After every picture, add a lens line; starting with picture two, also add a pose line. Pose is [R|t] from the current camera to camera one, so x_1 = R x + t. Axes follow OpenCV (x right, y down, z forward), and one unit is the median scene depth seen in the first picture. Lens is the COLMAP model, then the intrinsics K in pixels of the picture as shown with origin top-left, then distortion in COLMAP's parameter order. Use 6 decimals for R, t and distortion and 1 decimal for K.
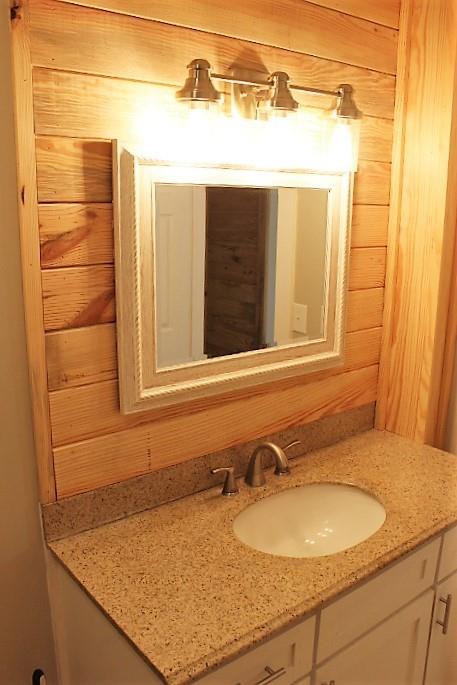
lens RADIAL K [[592.6, 0, 228.5], [0, 592.6, 342.5], [0, 0, 1]] dist [-0.164602, 0.137316]
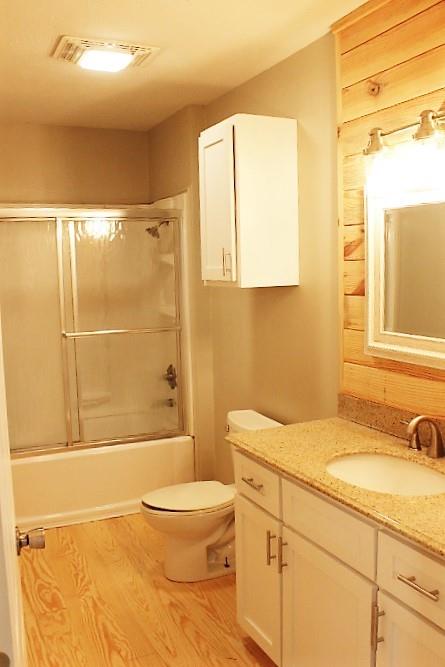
lens RADIAL K [[555.1, 0, 222.5], [0, 555.1, 333.5], [0, 0, 1]] dist [-0.175151, 0.164437]
pose [[-0.182269, 0.114919, -0.976510, 1.481883], [-0.215194, 0.964406, 0.153662, -0.085382], [0.959411, 0.238147, -0.151051, 0.926439]]
